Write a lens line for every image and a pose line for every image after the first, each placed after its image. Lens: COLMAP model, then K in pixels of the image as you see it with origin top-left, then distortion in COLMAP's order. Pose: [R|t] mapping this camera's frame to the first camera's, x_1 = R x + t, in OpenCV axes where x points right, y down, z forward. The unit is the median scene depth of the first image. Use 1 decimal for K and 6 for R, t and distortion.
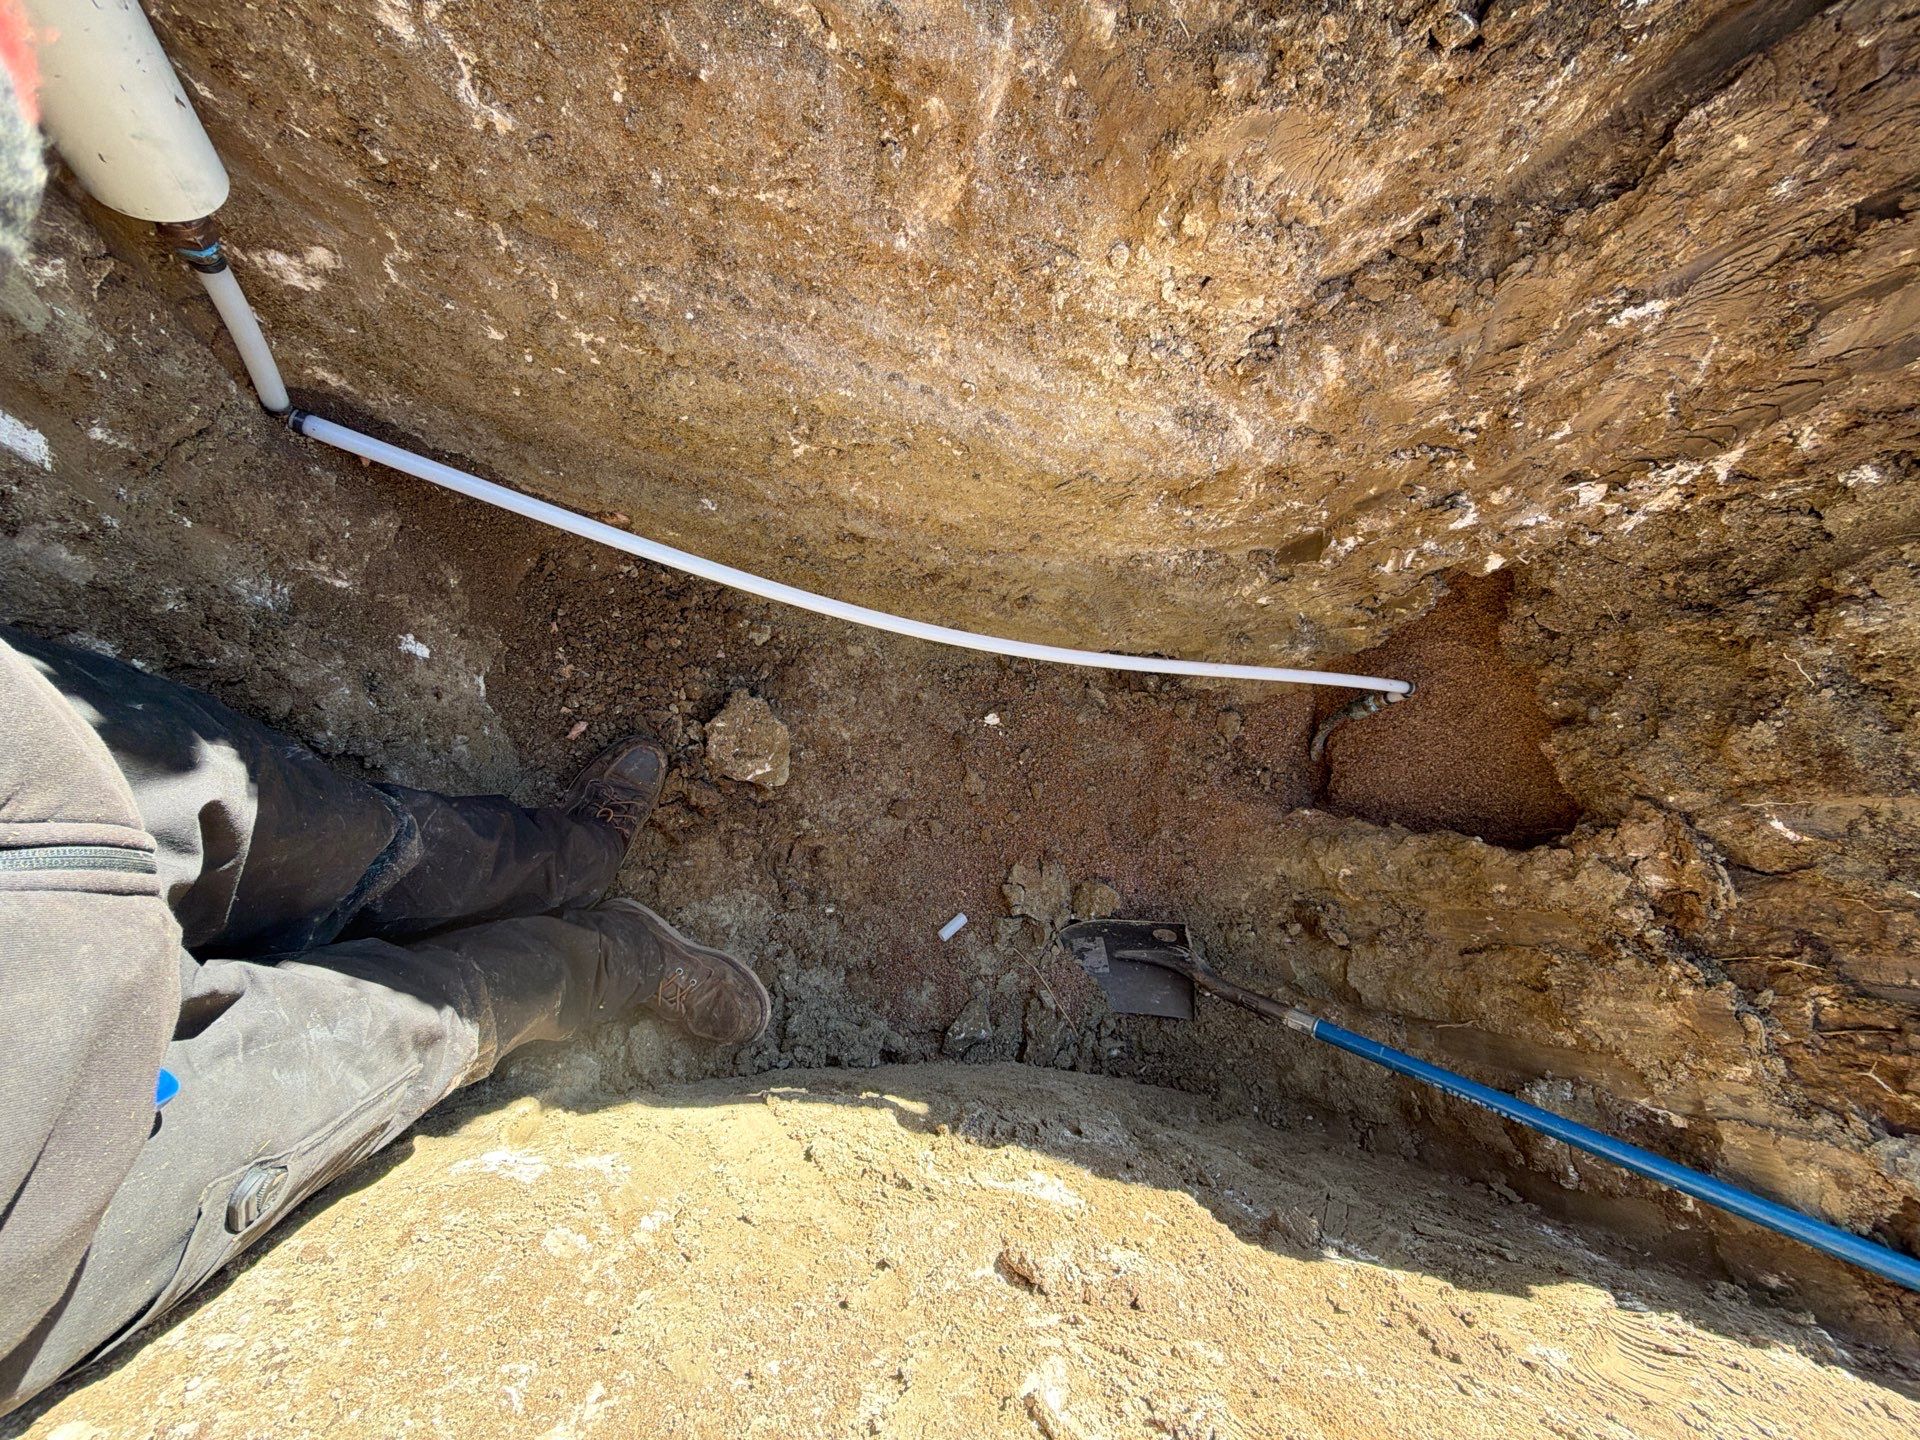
lens RADIAL K [[770.7, 0, 959.6], [0, 770.7, 718.7], [0, 0, 1]] dist [0.001758, 0.000064]
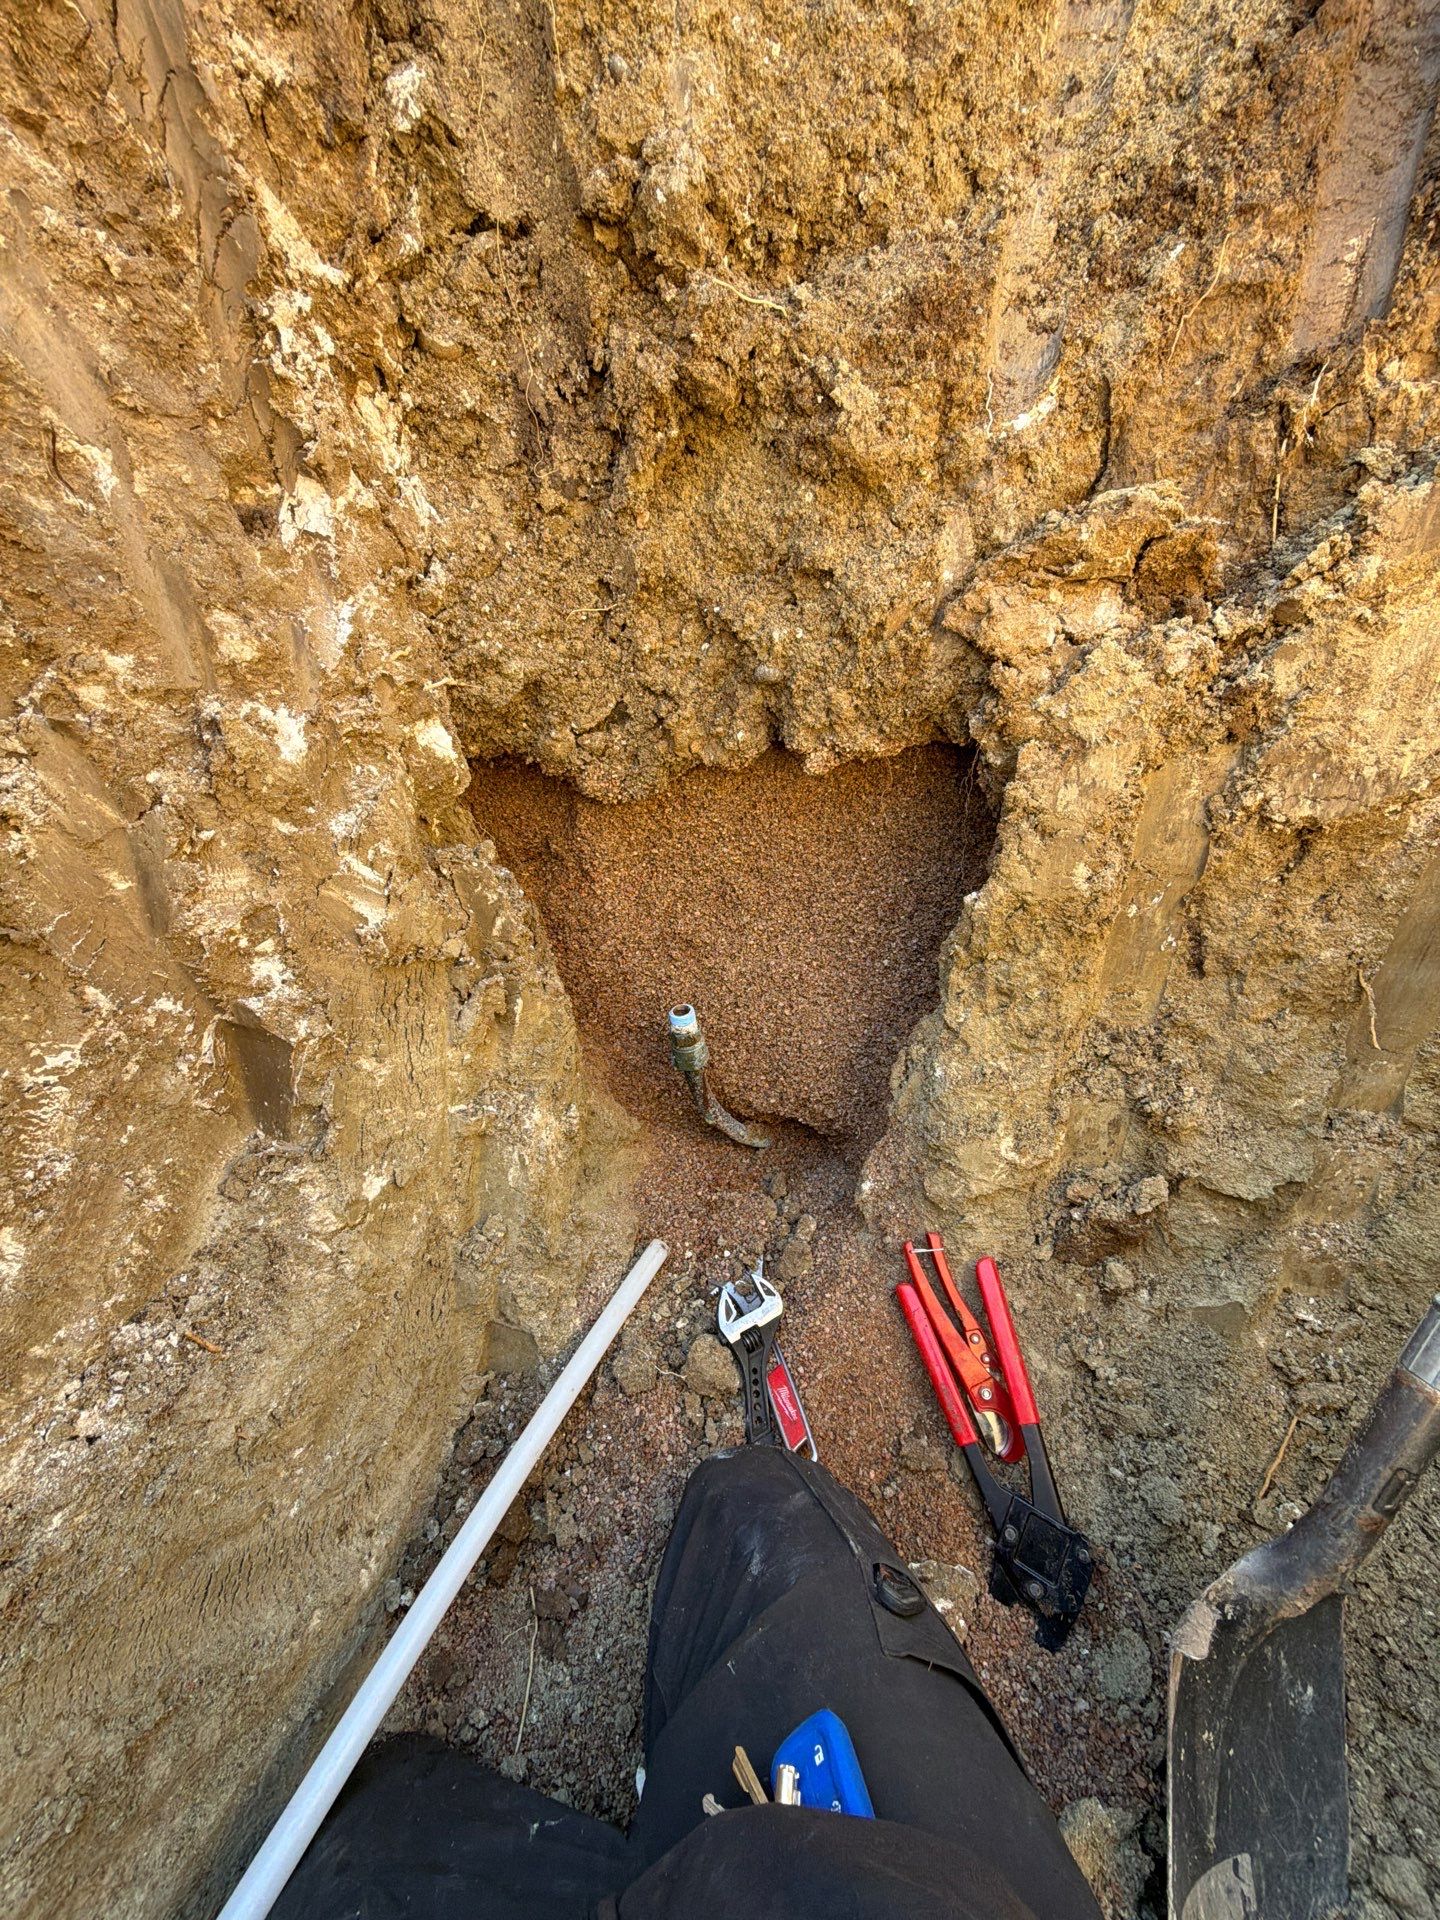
lens RADIAL K [[770.7, 0, 717.0], [0, 770.7, 960.5], [0, 0, 1]] dist [0.001758, 0.000064]
pose [[0.210725, -0.793104, 0.571472, 0.356919], [0.974933, 0.213223, -0.063580, 0.037671], [-0.071426, 0.570545, 0.818155, 0.706763]]
